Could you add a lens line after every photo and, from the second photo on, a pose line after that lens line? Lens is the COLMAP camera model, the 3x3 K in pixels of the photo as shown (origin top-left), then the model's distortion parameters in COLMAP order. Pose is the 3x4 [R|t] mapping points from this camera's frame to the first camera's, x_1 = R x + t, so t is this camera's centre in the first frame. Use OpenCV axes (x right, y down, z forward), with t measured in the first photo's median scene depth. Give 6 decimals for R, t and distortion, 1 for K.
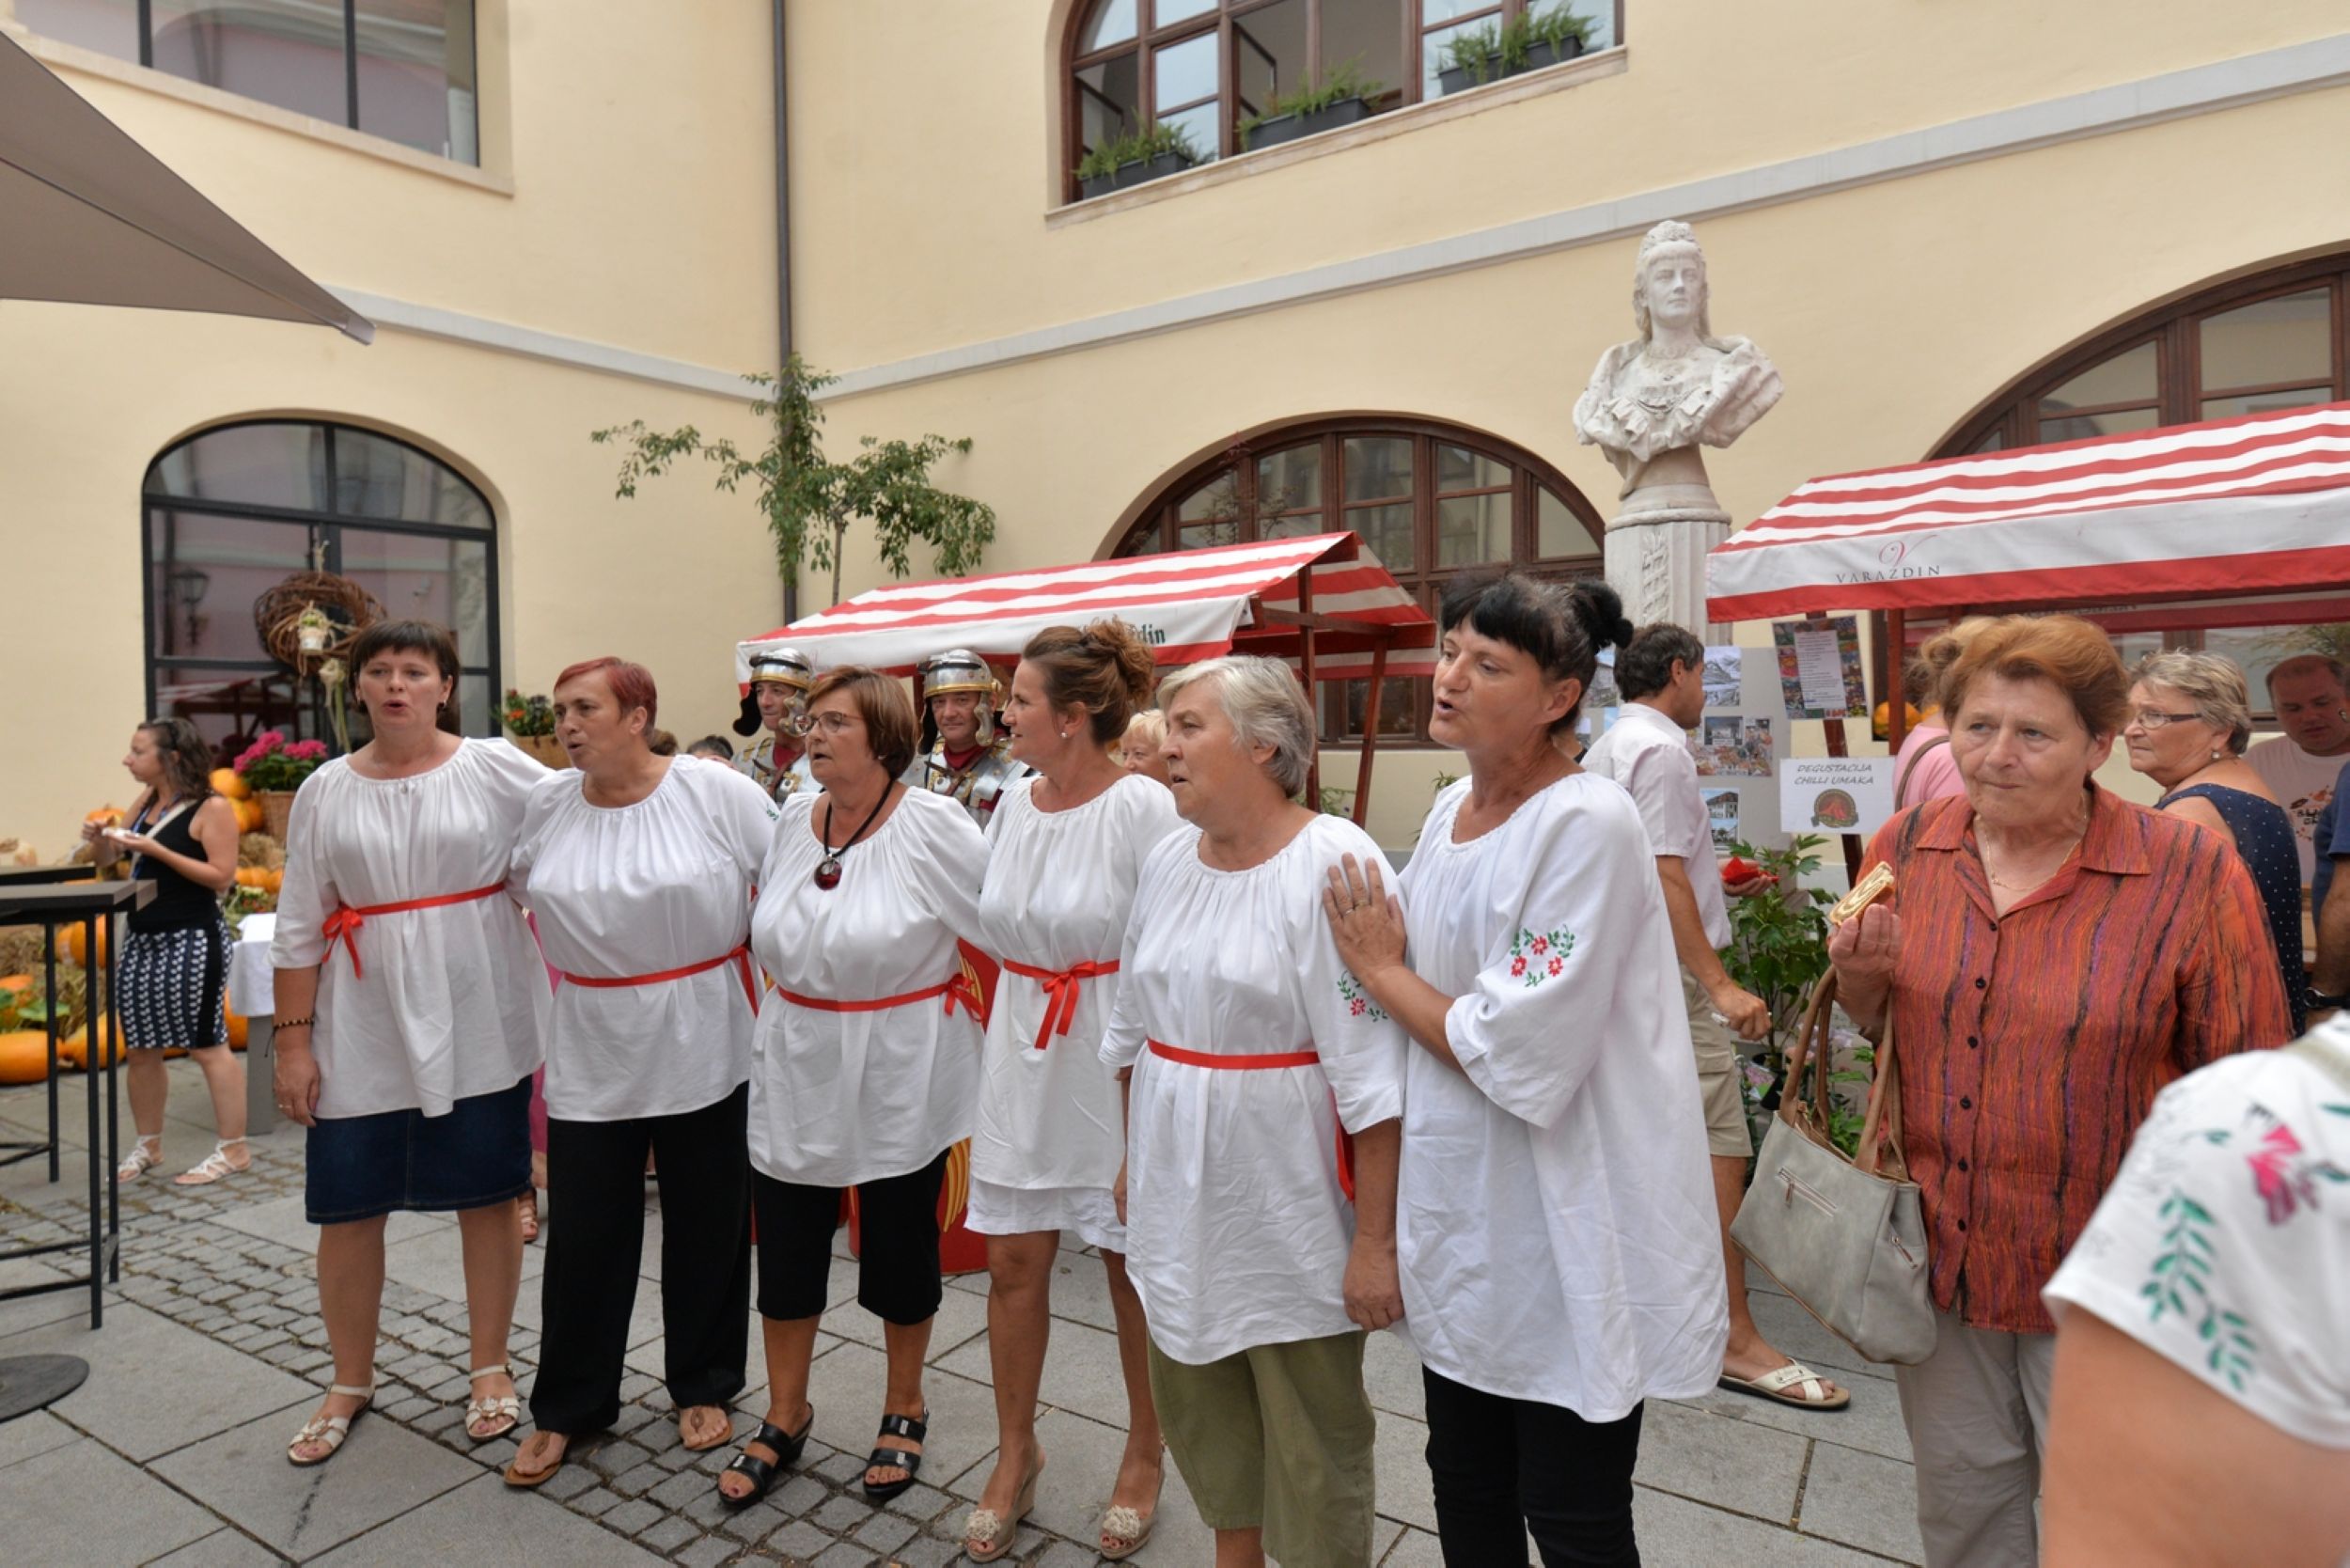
lens RADIAL K [[1362.2, 0, 1169.3], [0, 1362.2, 756.0], [0, 0, 1]] dist [0.030825, -0.000212]
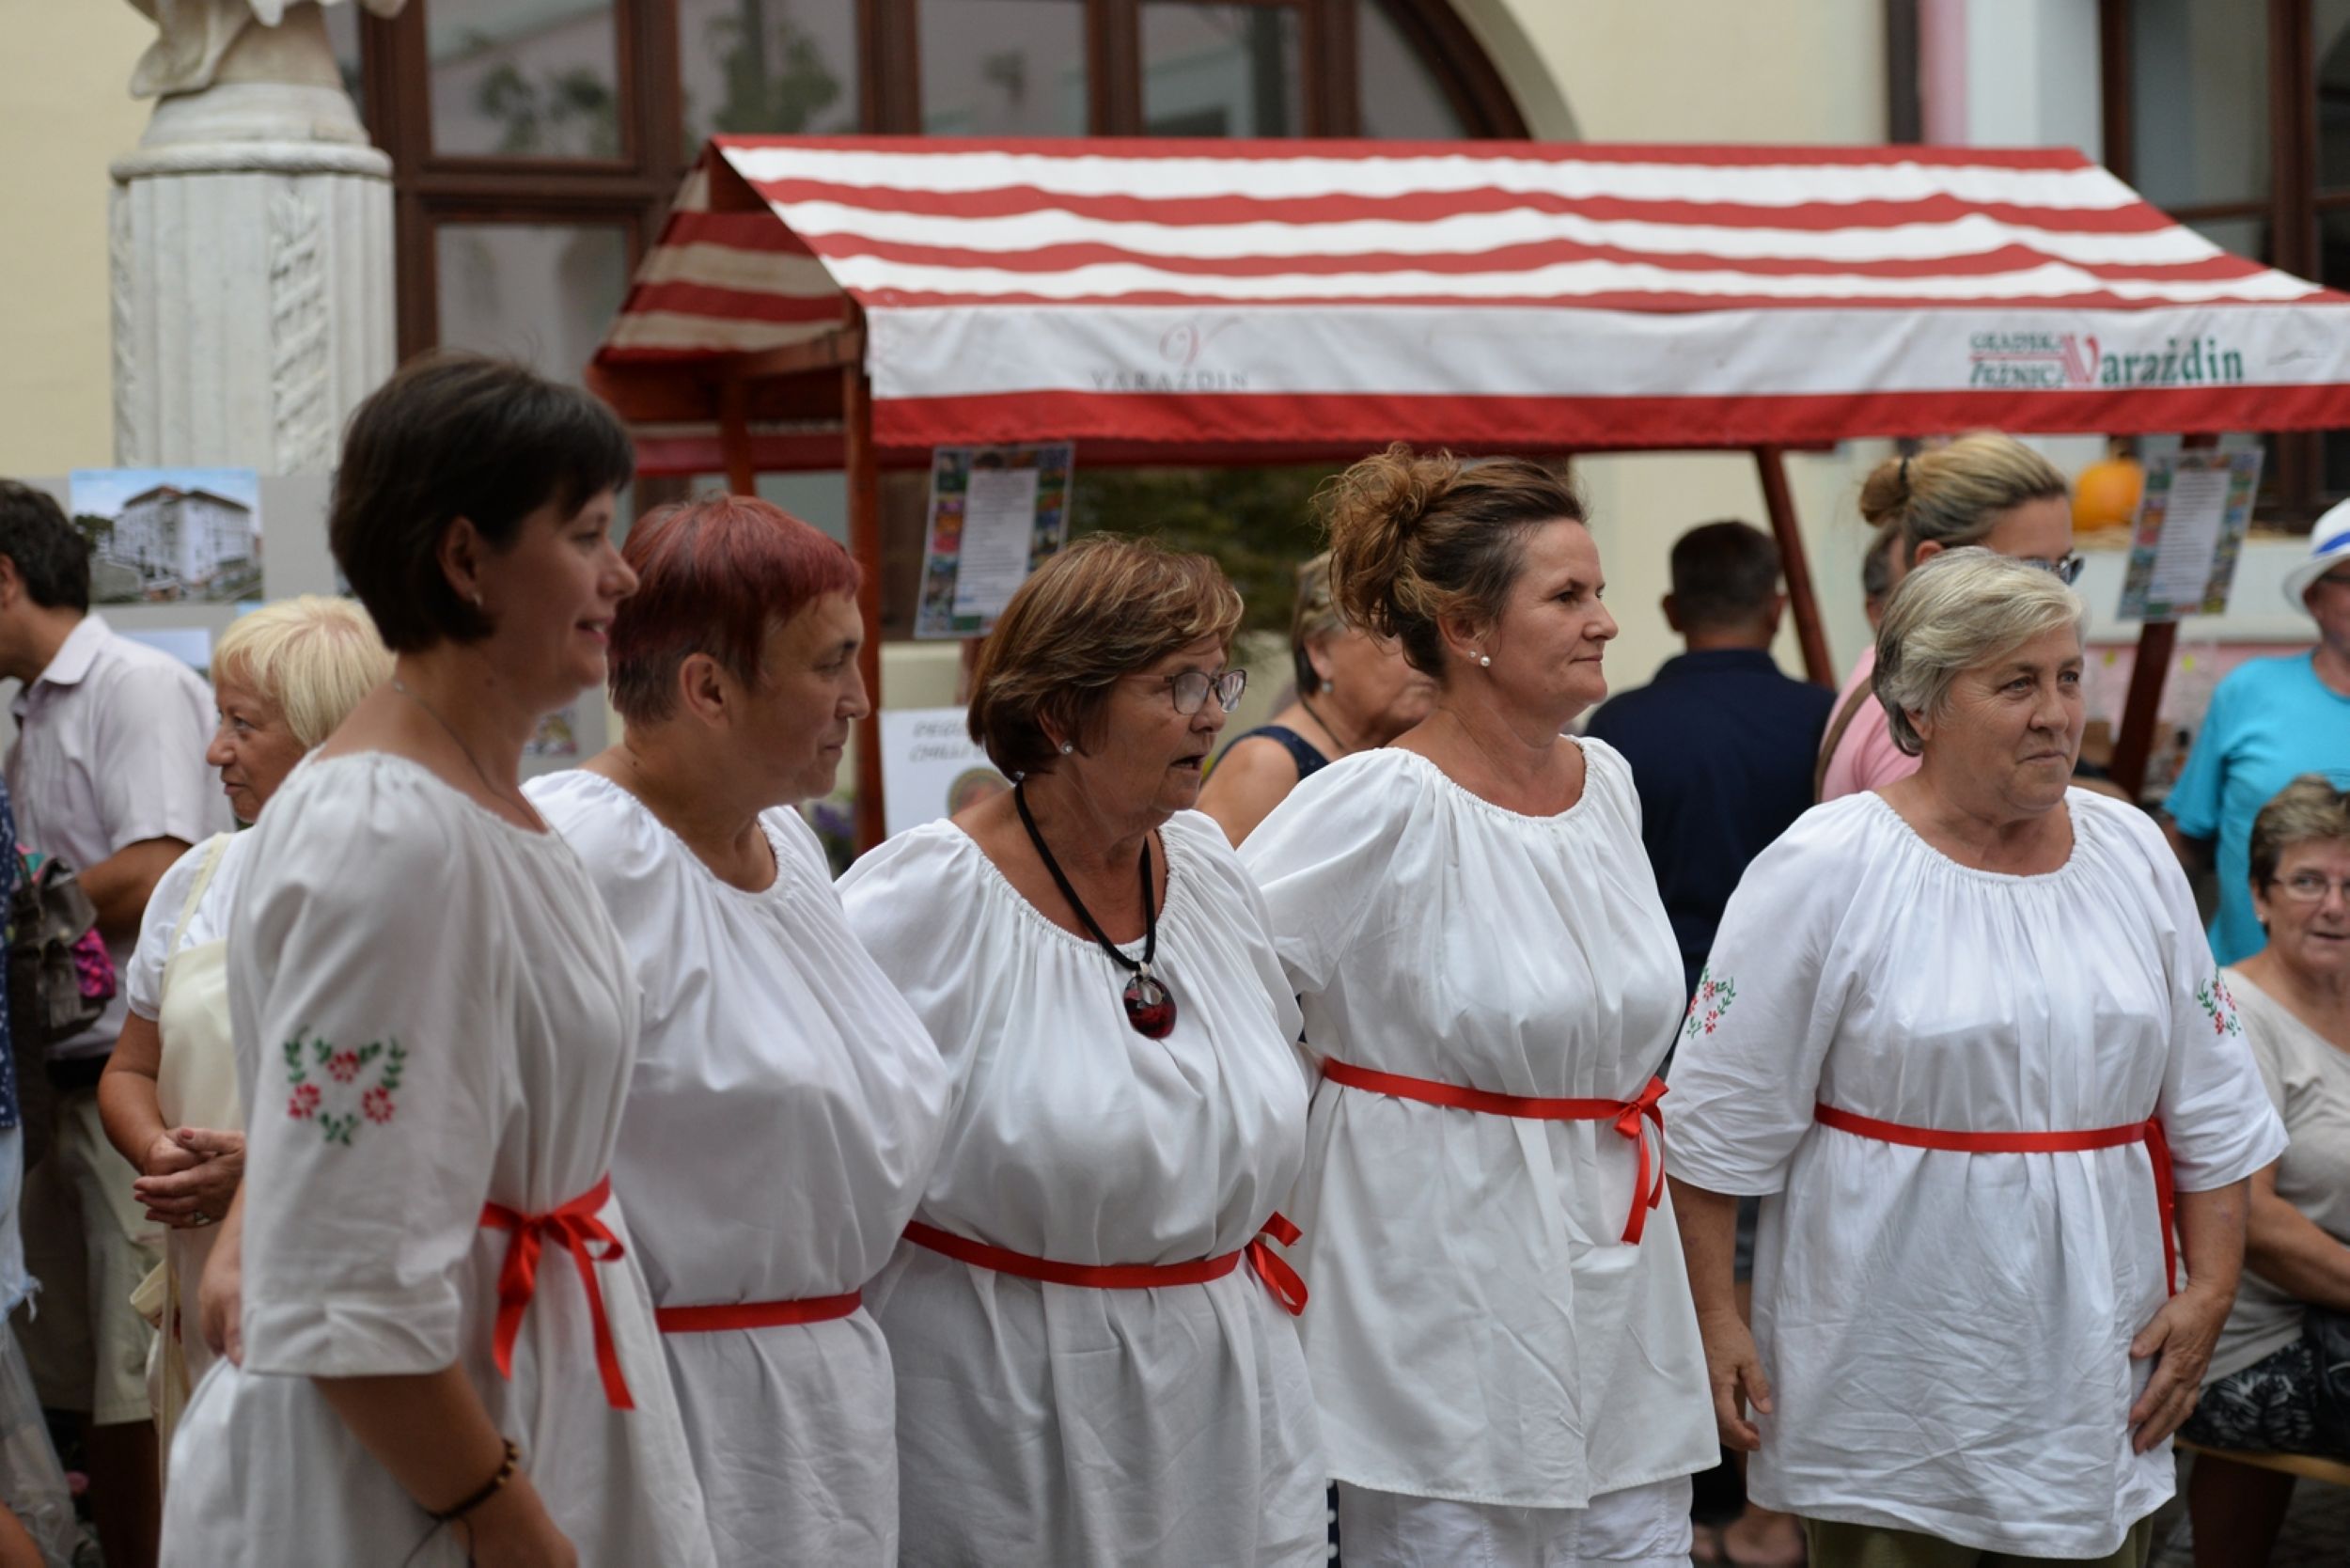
lens RADIAL K [[4660.1, 0, 1175.0], [0, 4660.1, 784.0], [0, 0, 1]] dist [-0.061889, -0.121108]
pose [[0.444370, -0.038242, 0.895027, -0.534573], [0.020881, 0.999259, 0.032329, -0.012612], [-0.895600, 0.004323, 0.444840, 0.066619]]
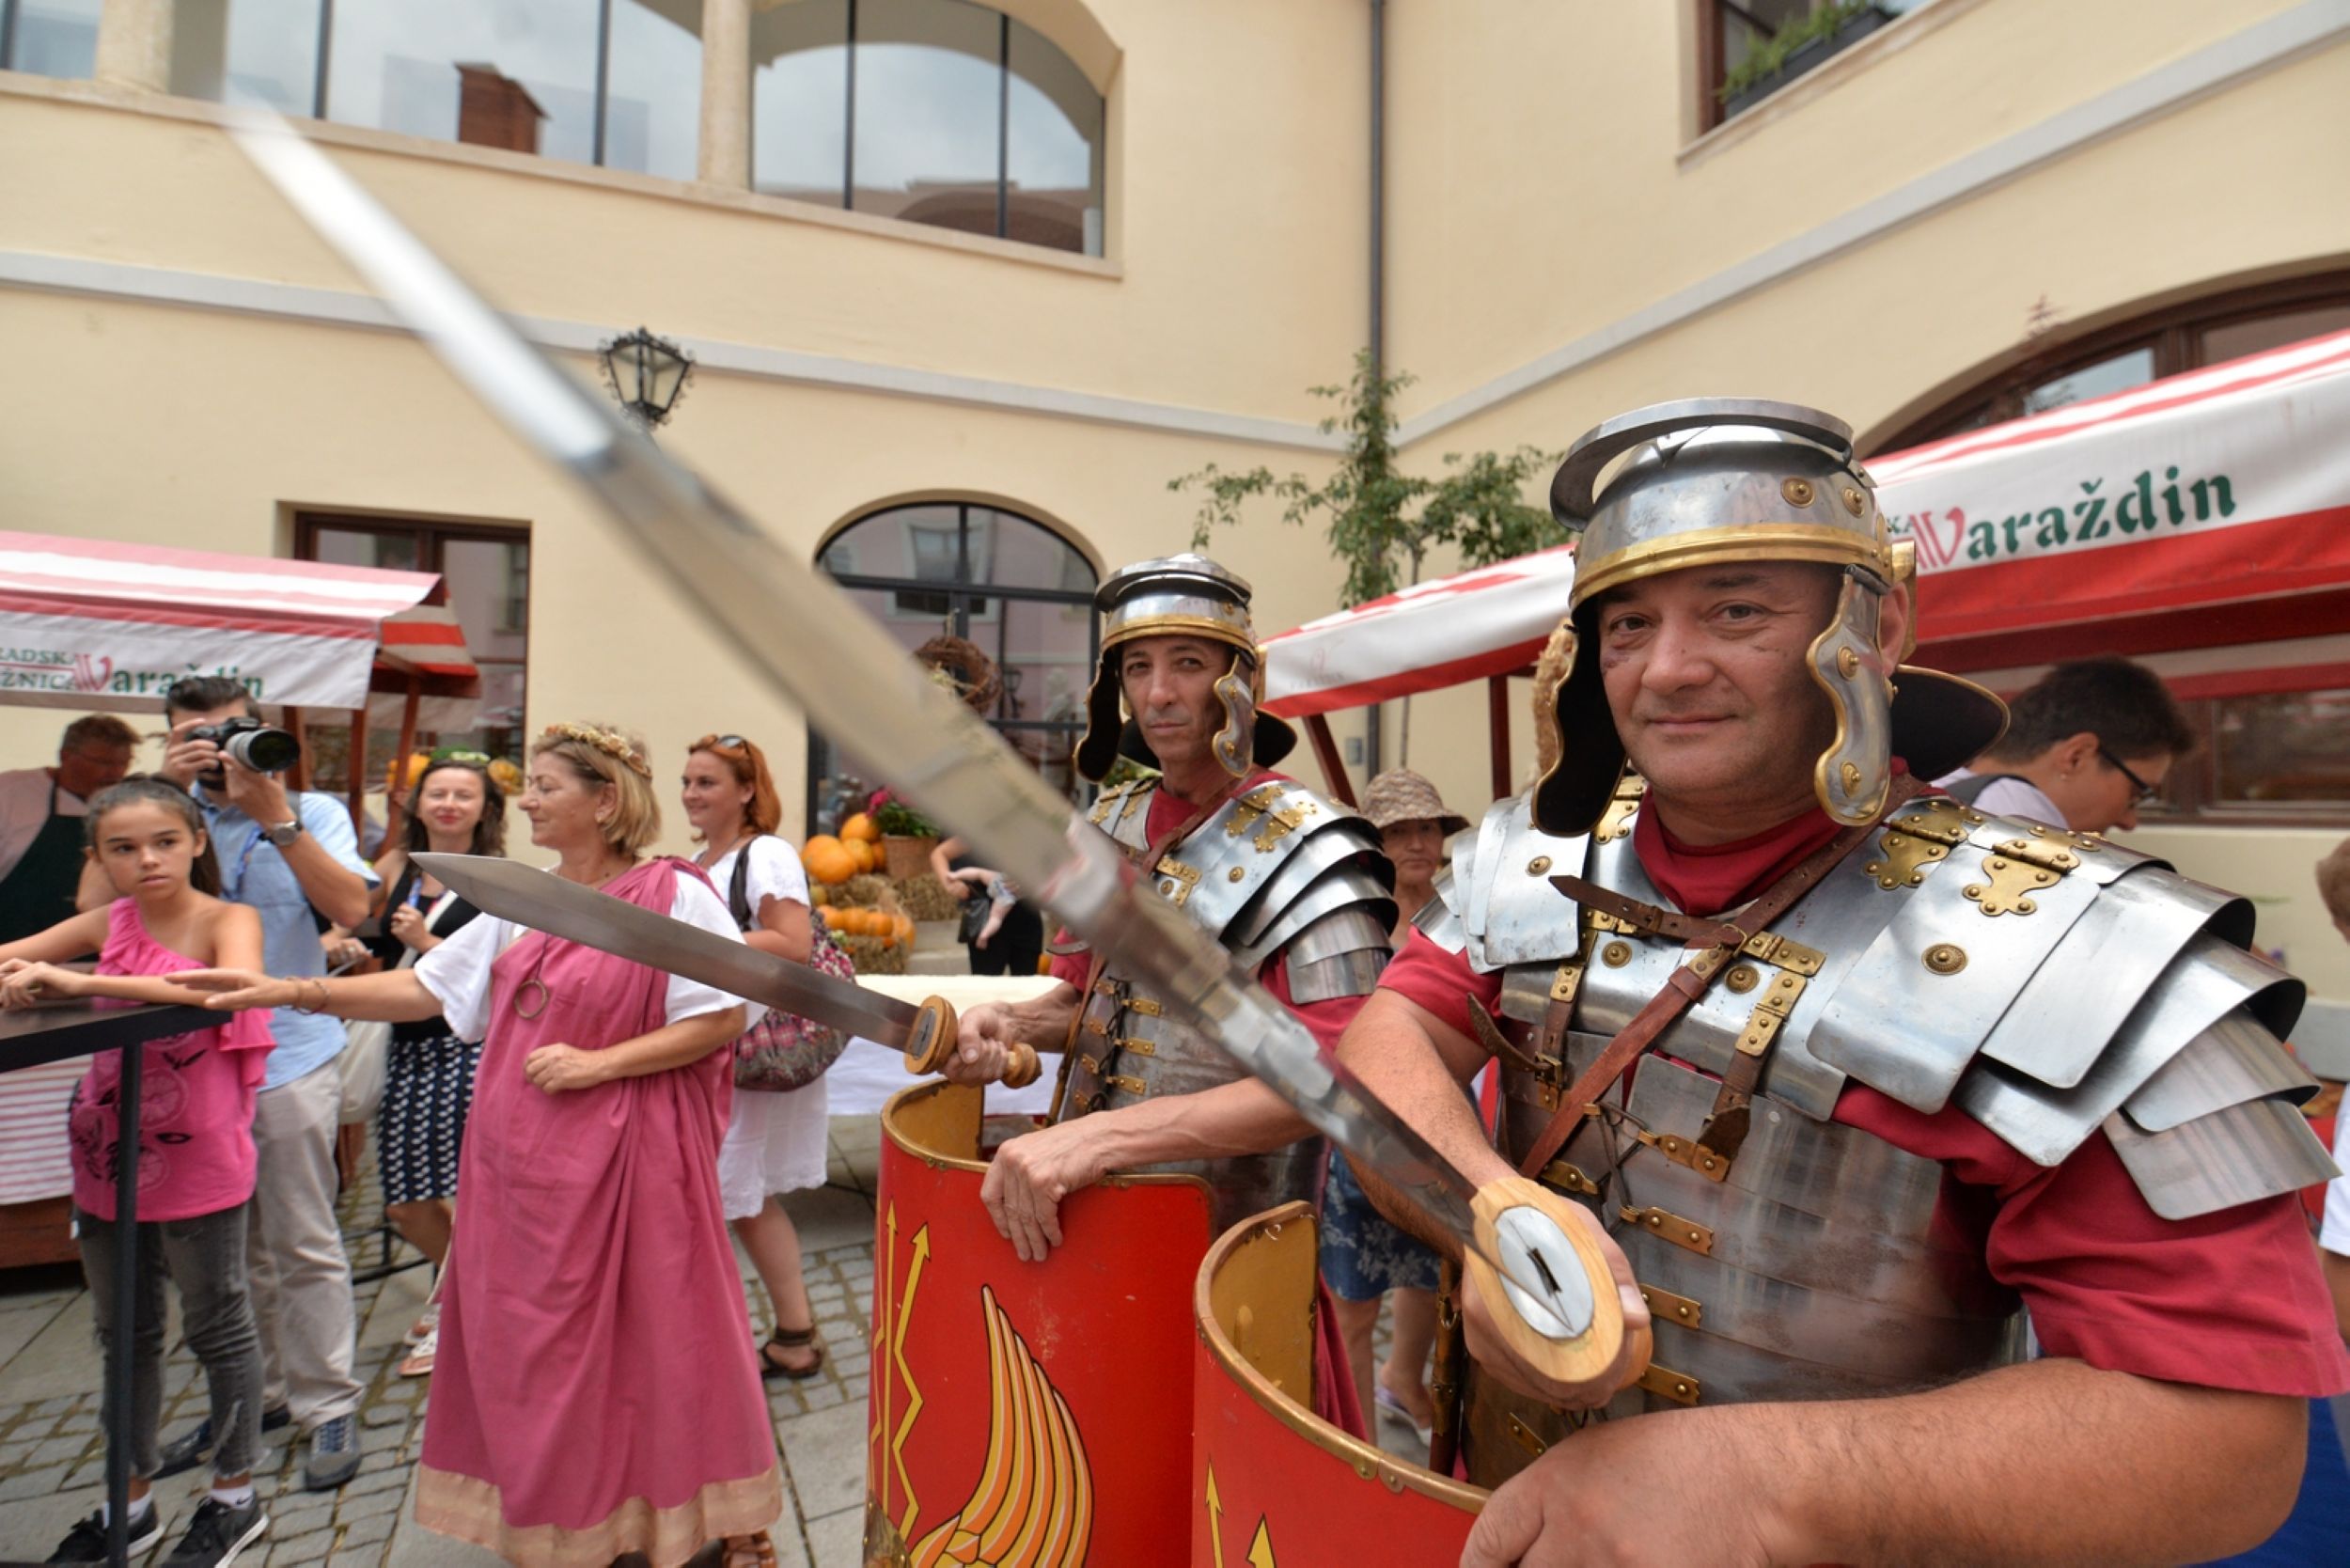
lens RADIAL K [[1014.7, 0, 1175.0], [0, 1014.7, 784.0], [0, 0, 1]] dist [-0.059865, 0.000148]
pose [[0.879889, 0.020719, -0.474728, -0.077596], [-0.037175, 0.998988, -0.025303, -0.003053], [0.473724, 0.039912, 0.879769, 0.409555]]
